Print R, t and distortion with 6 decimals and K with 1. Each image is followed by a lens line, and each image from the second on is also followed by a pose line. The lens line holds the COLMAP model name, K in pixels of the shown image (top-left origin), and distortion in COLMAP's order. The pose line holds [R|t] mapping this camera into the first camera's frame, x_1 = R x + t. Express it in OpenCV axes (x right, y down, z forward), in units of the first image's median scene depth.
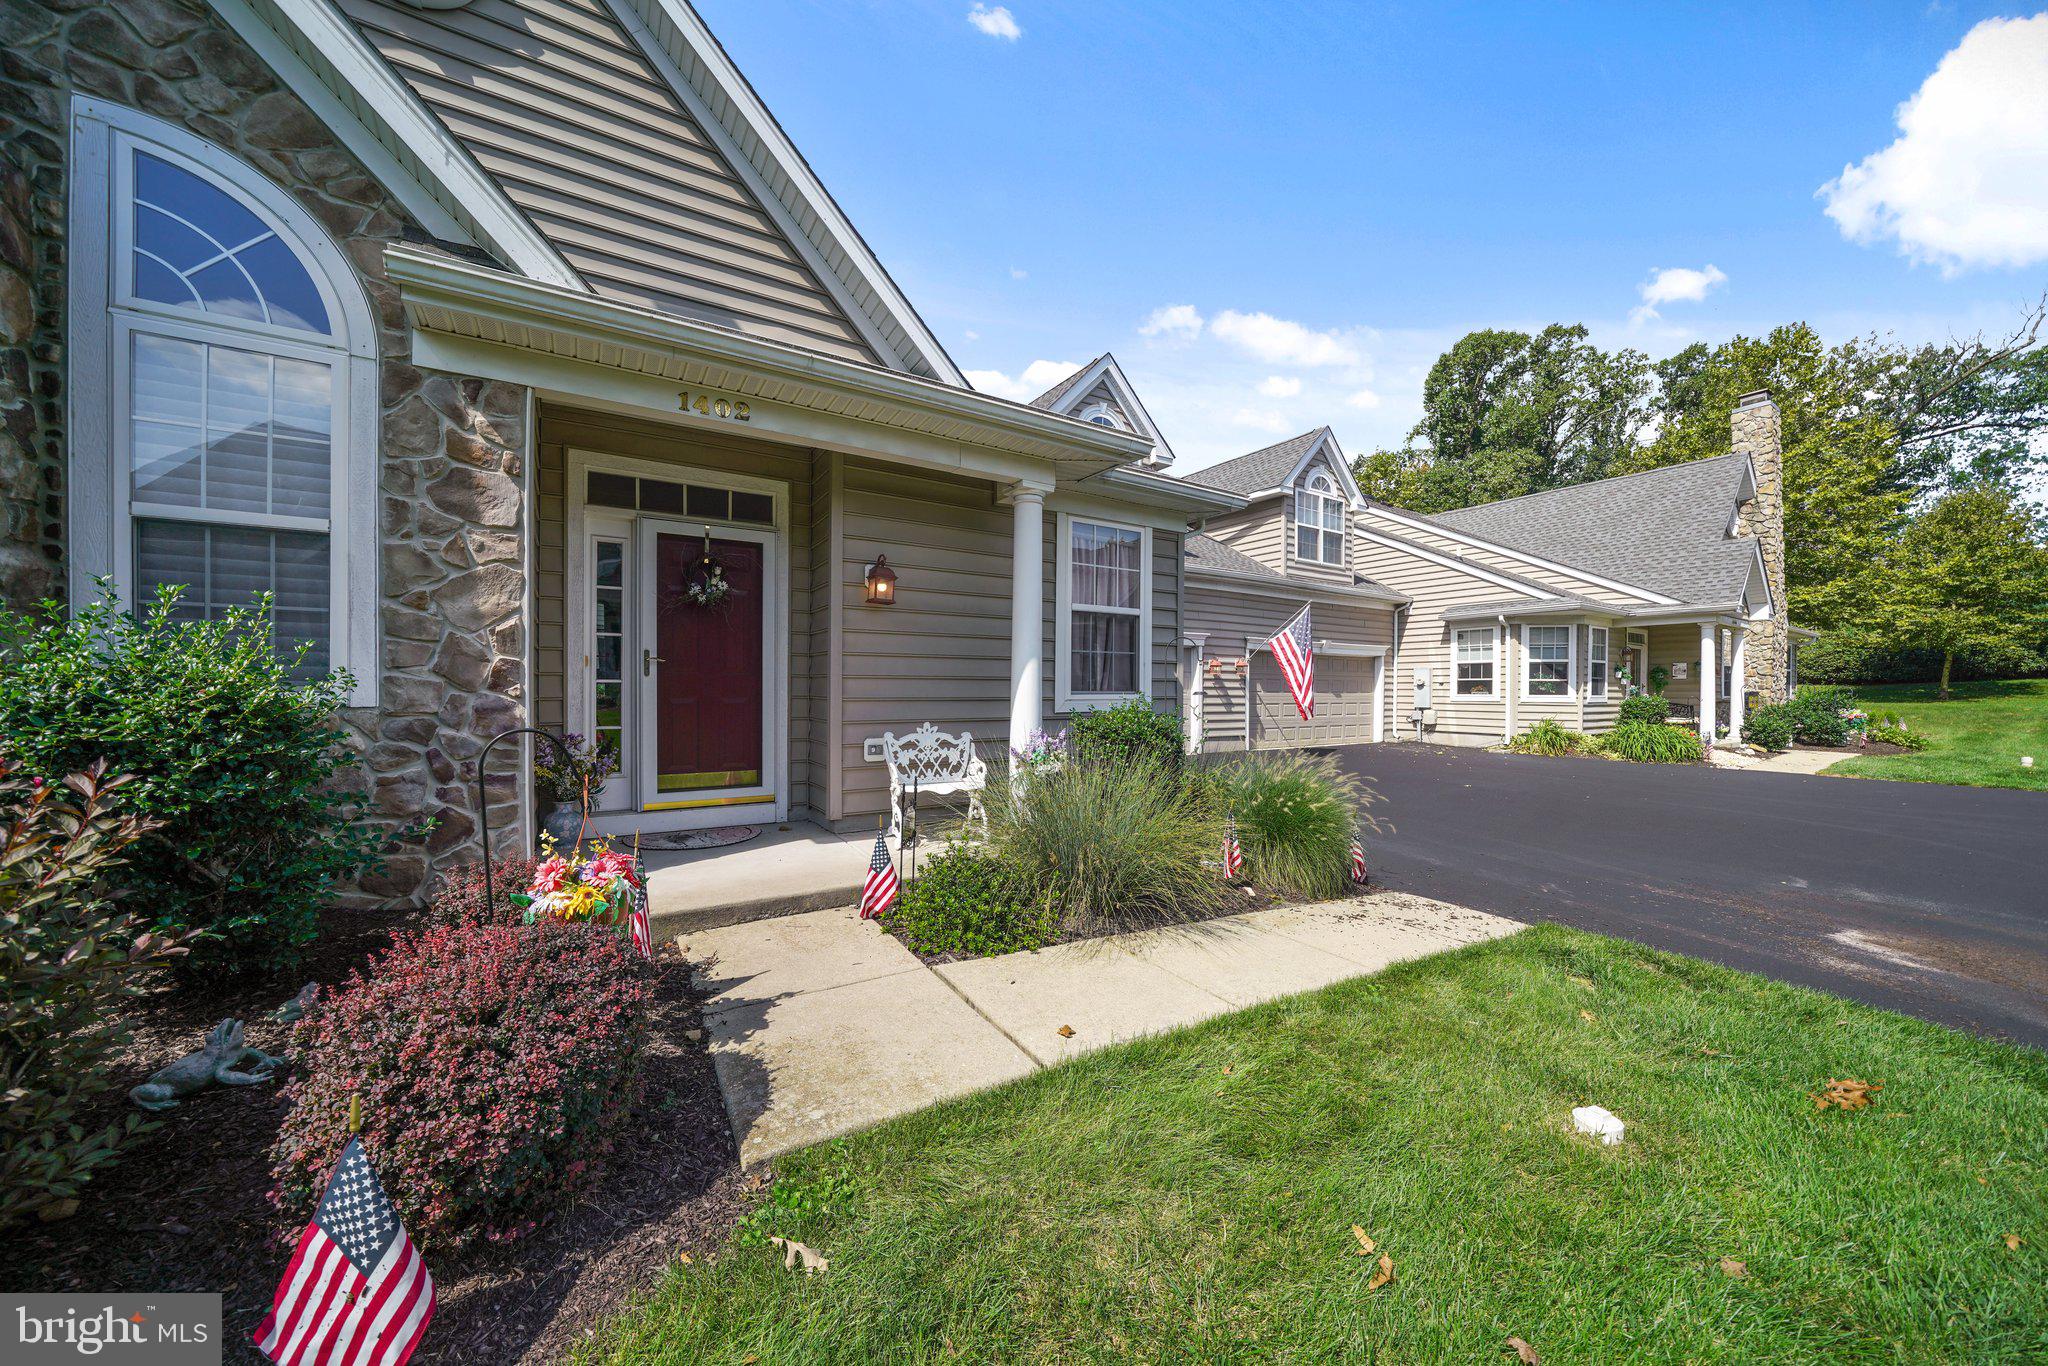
lens RADIAL K [[722.8, 0, 1039.2], [0, 722.8, 690.9], [0, 0, 1]] dist [-0.022655, 0.001912]
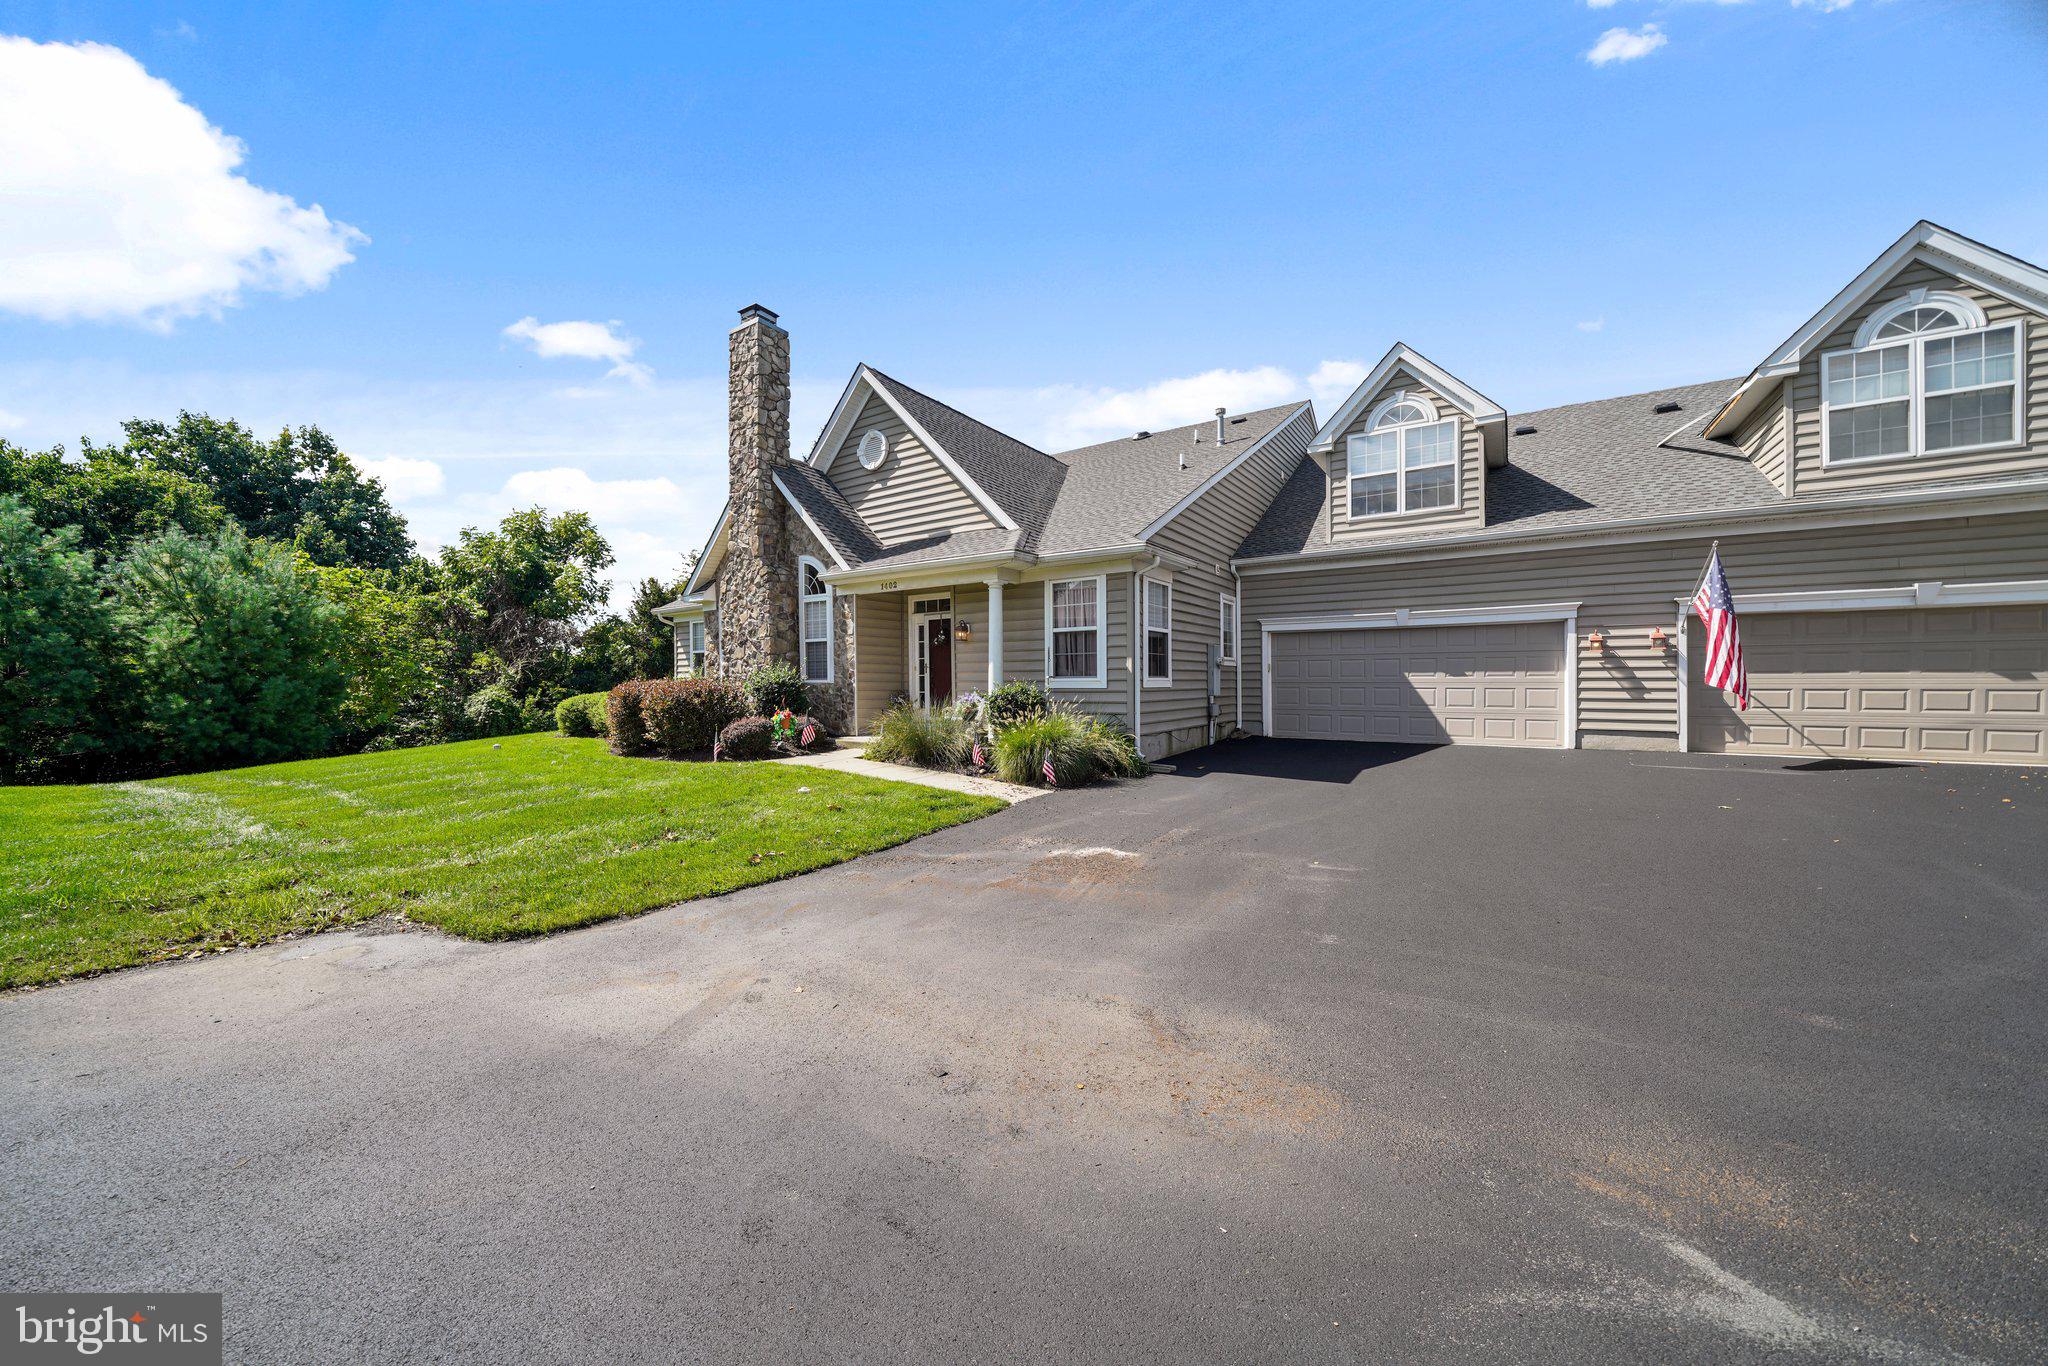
lens RADIAL K [[722.8, 0, 1008.6], [0, 722.8, 686.1], [0, 0, 1]] dist [-0.022655, 0.001912]
pose [[0.365861, 0.002062, -0.930667, 0.703493], [0.008261, 0.999951, 0.005463, 0.005442], [0.930633, -0.009687, 0.365826, 0.093661]]
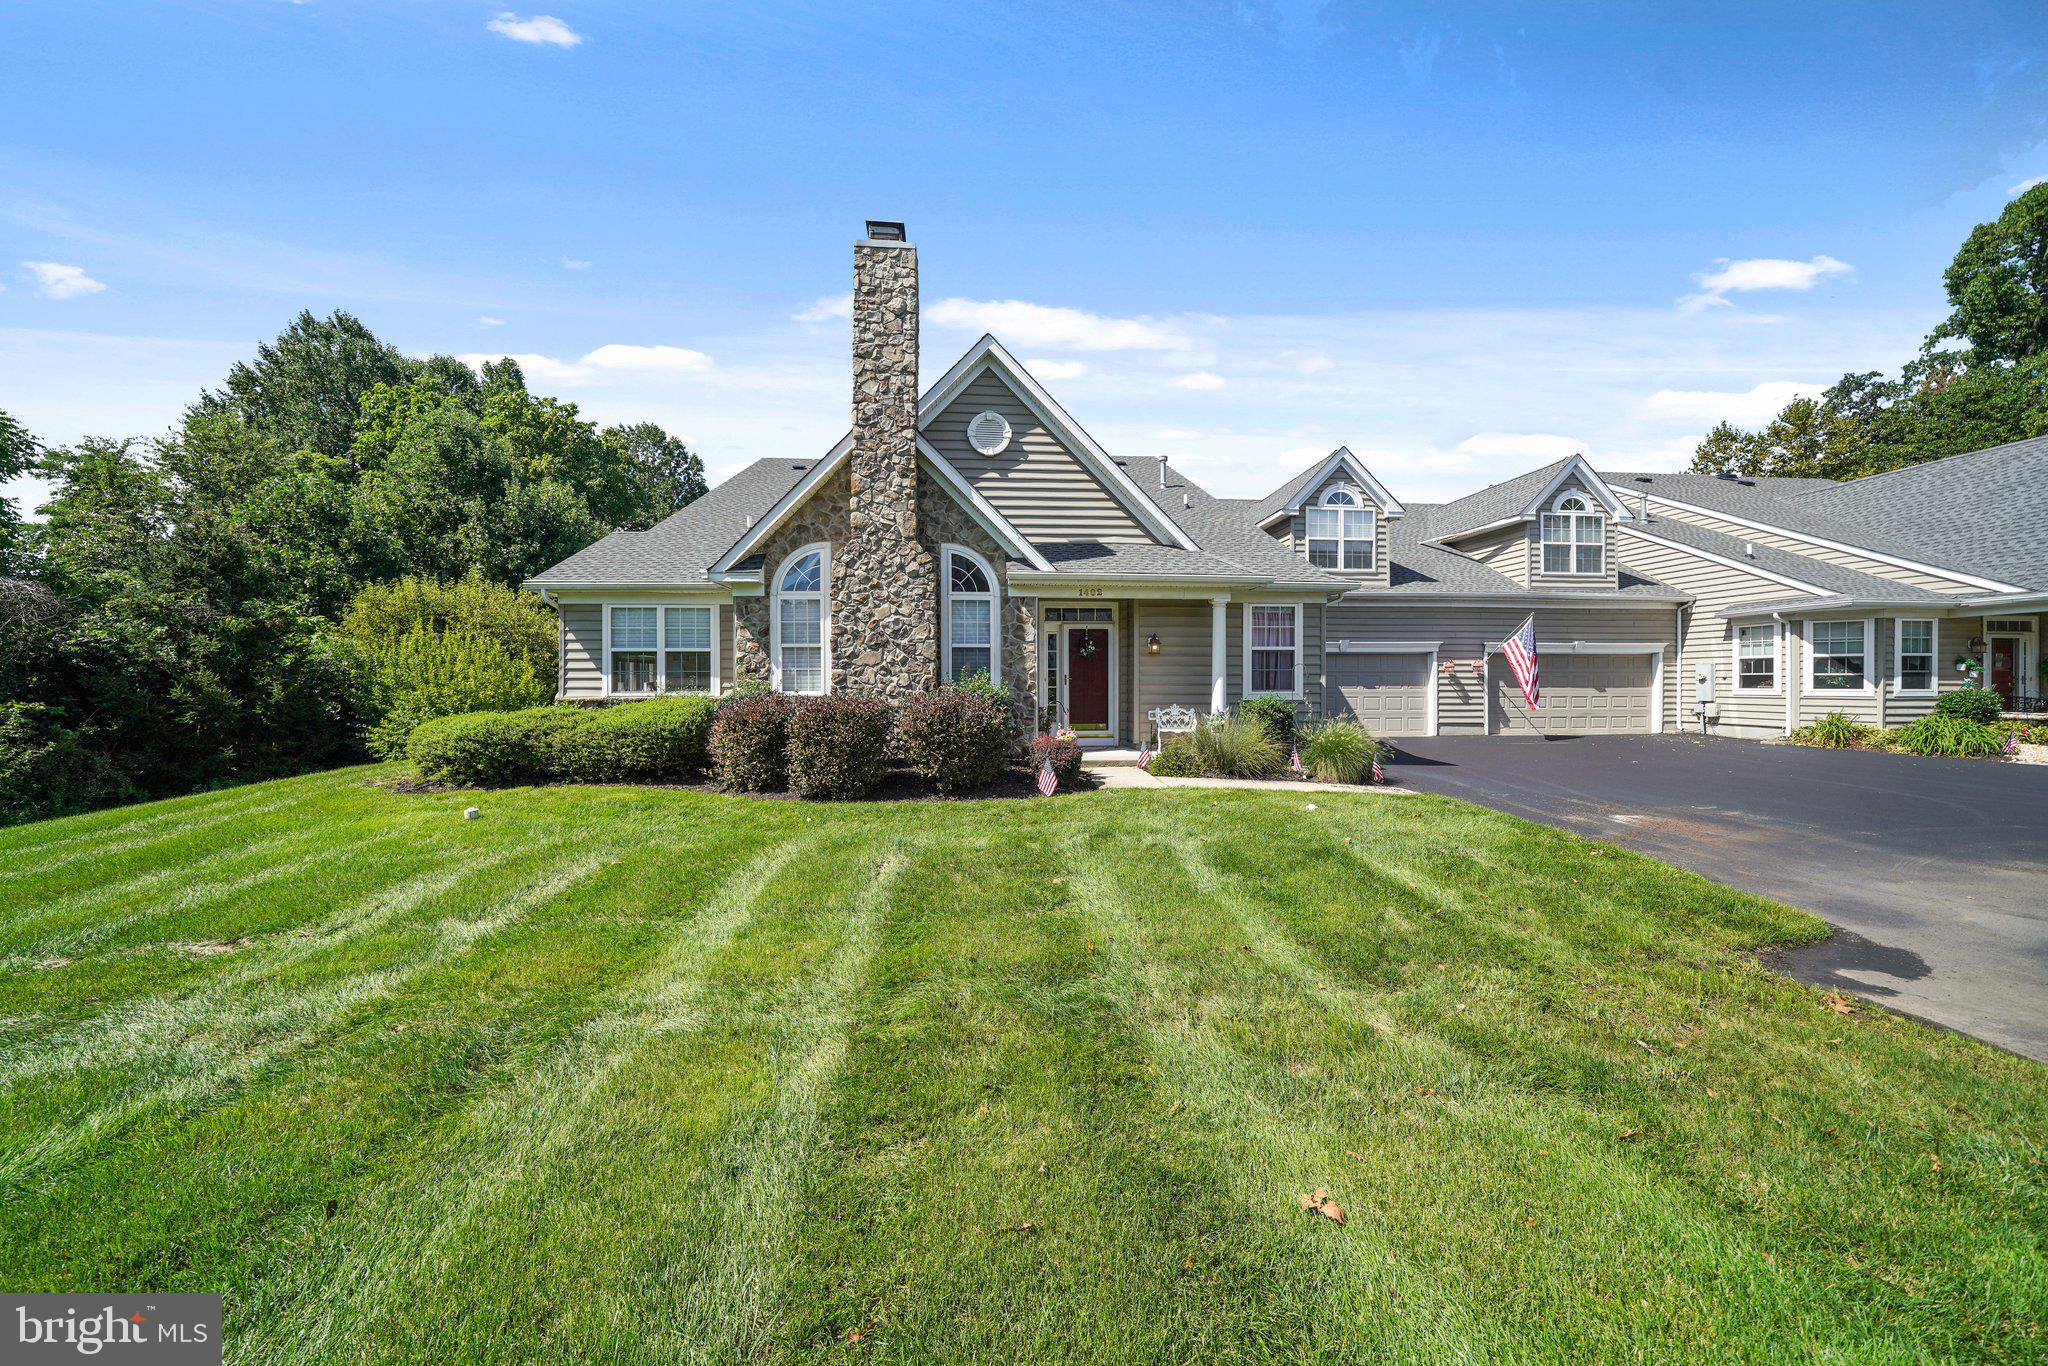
lens RADIAL K [[722.8, 0, 1018.9], [0, 722.8, 680.9], [0, 0, 1]] dist [-0.022655, 0.001912]
pose [[0.870754, -0.007183, -0.491666, 0.193866], [0.005443, 0.999973, -0.004970, -0.007628], [0.491688, 0.001652, 0.870770, -0.446849]]
